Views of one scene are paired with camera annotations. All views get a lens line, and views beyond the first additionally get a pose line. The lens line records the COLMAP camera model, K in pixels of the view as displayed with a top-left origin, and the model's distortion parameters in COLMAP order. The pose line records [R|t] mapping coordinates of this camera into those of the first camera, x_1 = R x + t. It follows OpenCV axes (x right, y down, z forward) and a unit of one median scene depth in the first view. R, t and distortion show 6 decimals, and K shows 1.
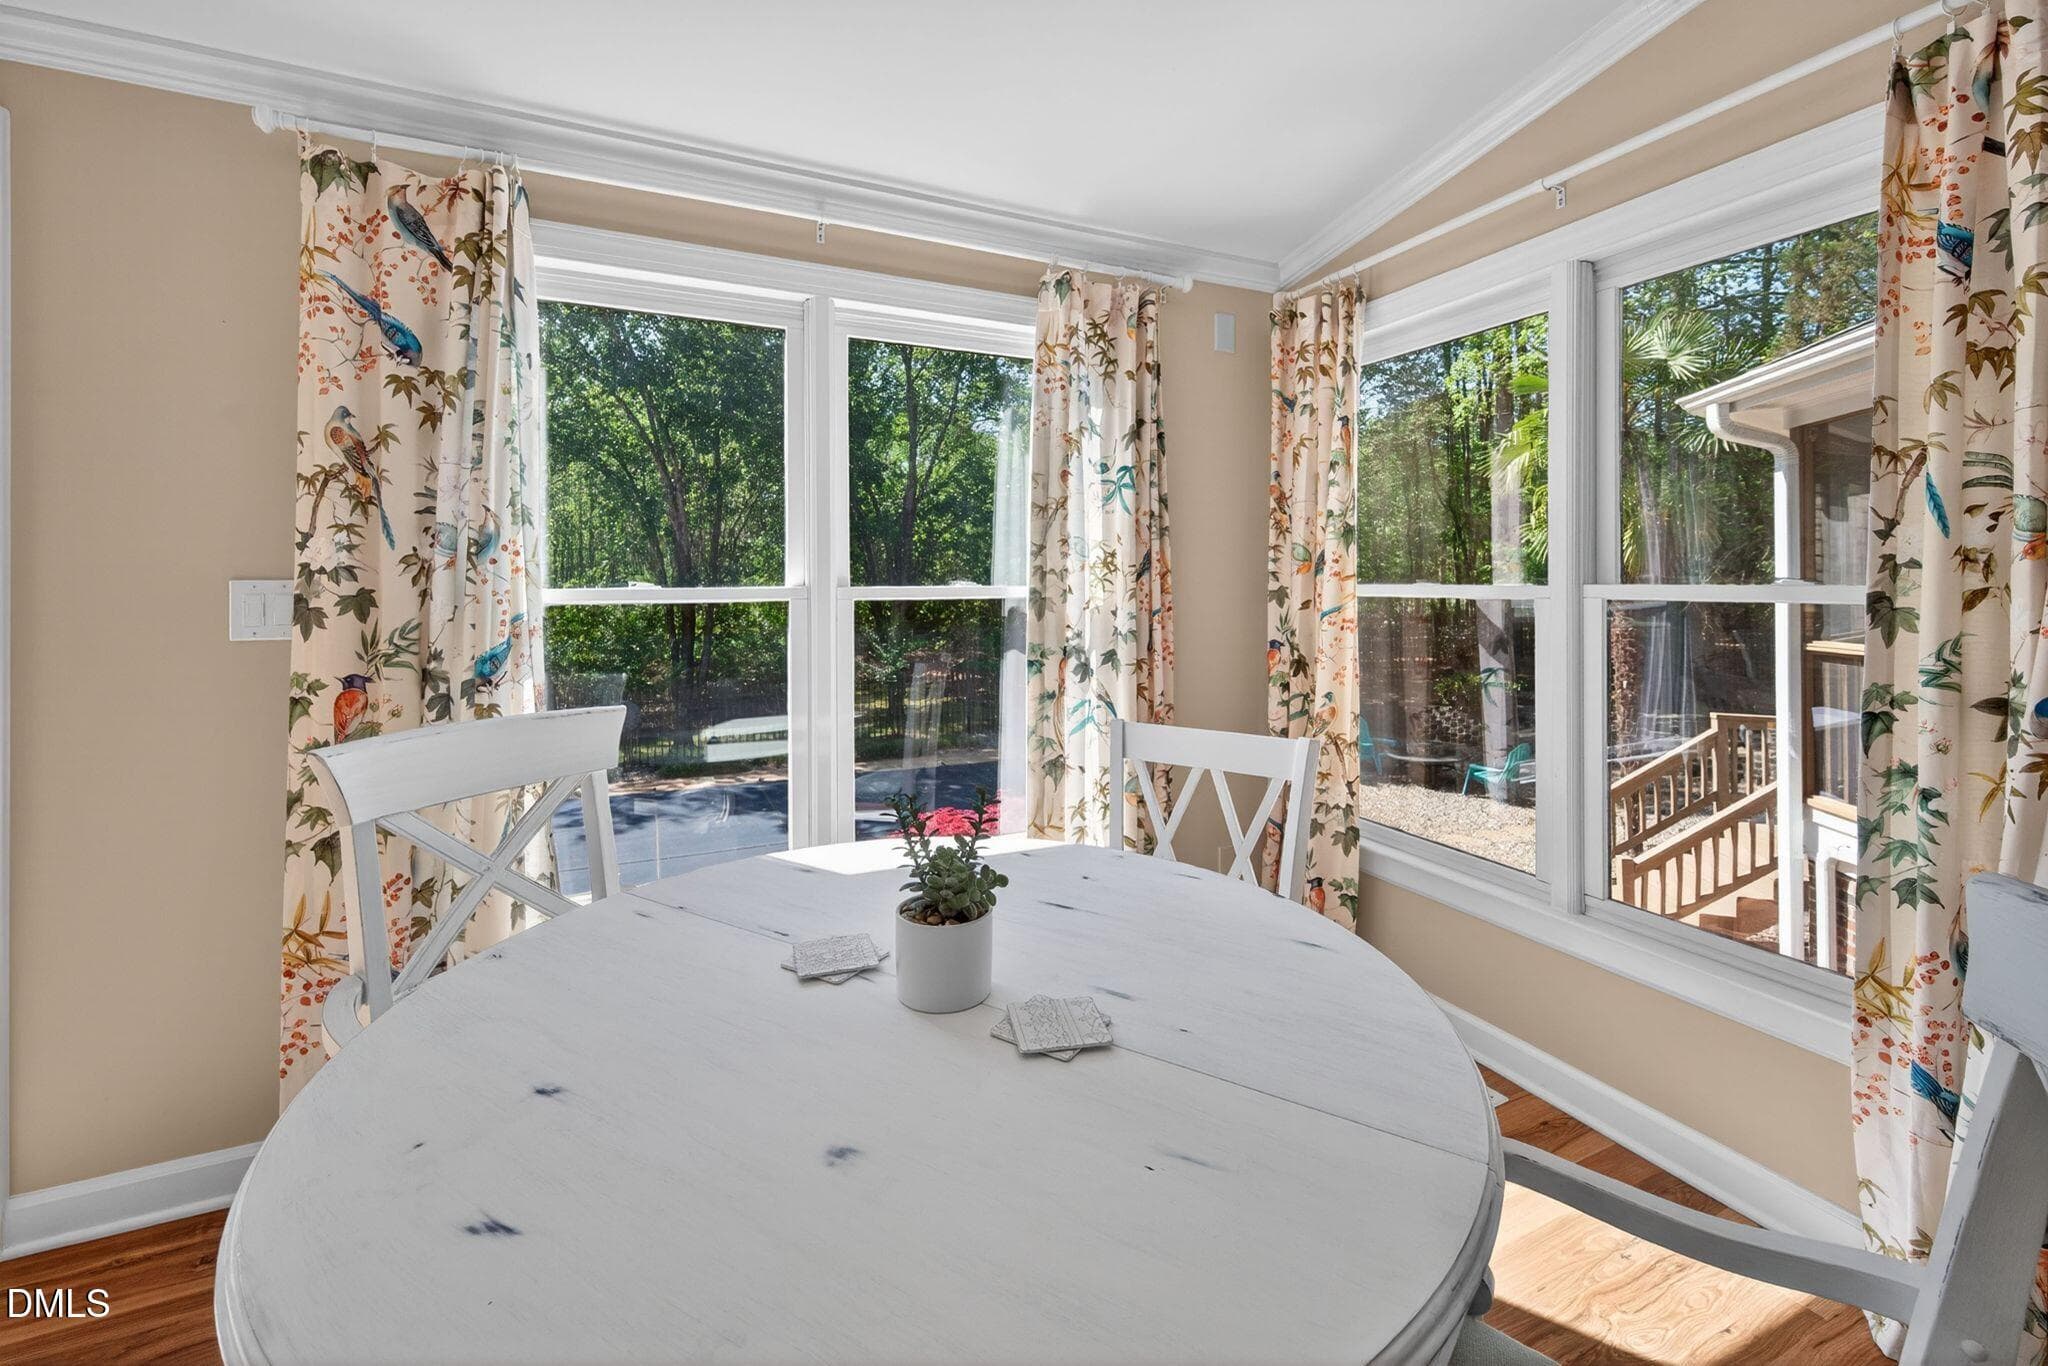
lens RADIAL K [[833.2, 0, 1022.6], [0, 833.2, 583.4], [0, 0, 1]] dist [0.006238, -0.000572]
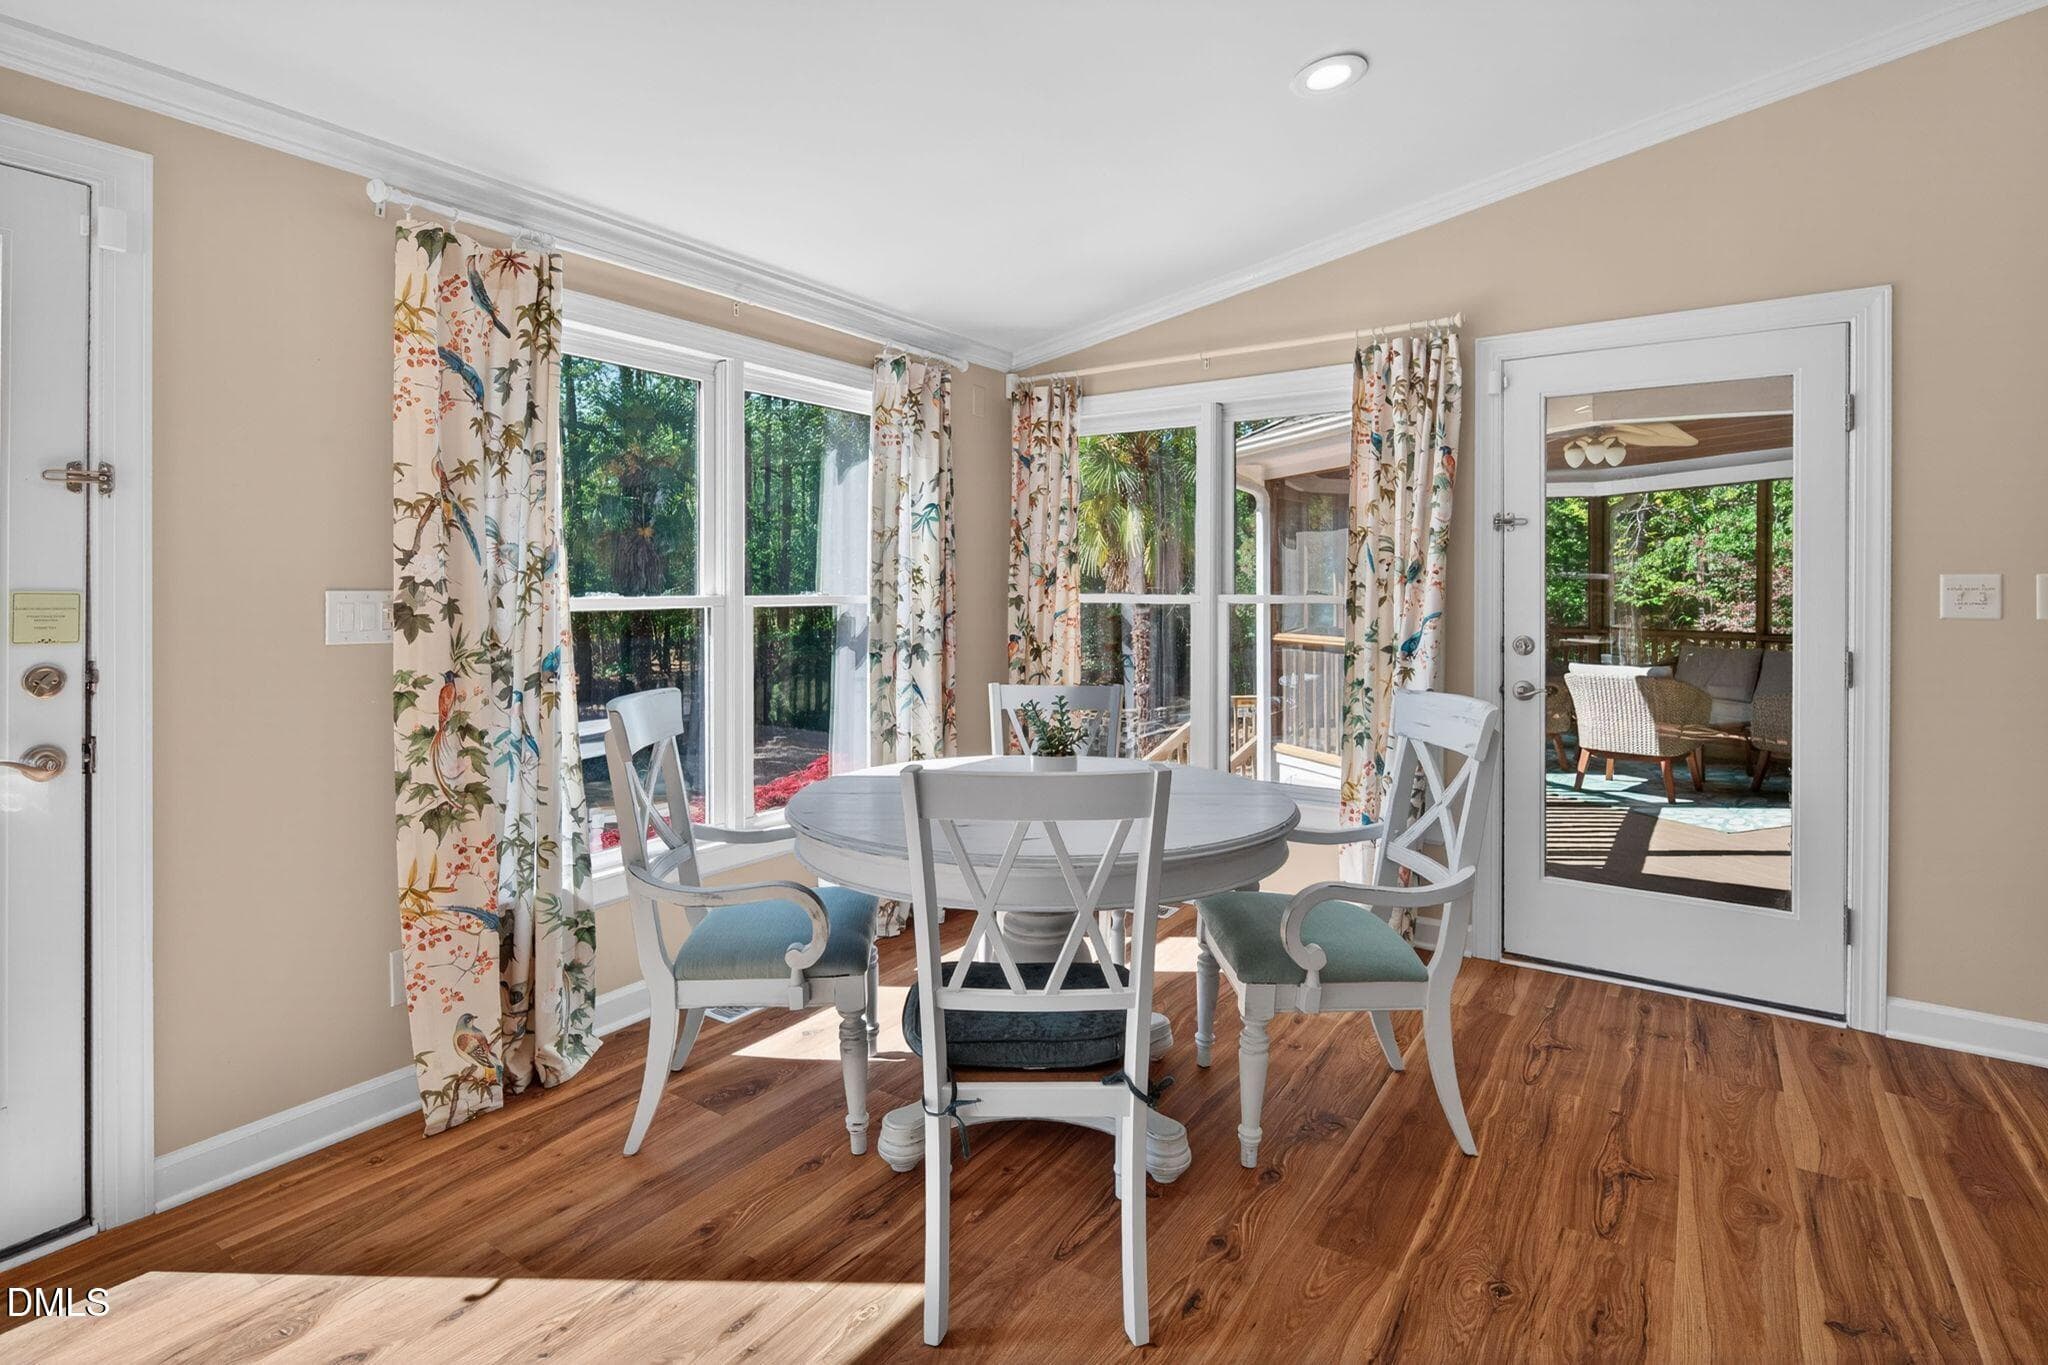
lens RADIAL K [[966.4, 0, 1022.9], [0, 966.4, 590.5], [0, 0, 1]] dist [-0.000266, 0.000067]
pose [[0.862703, 0.002173, 0.505706, -0.597915], [-0.002888, 0.999996, 0.000629, -0.005900], [-0.505703, -0.002003, 0.862705, -0.443276]]
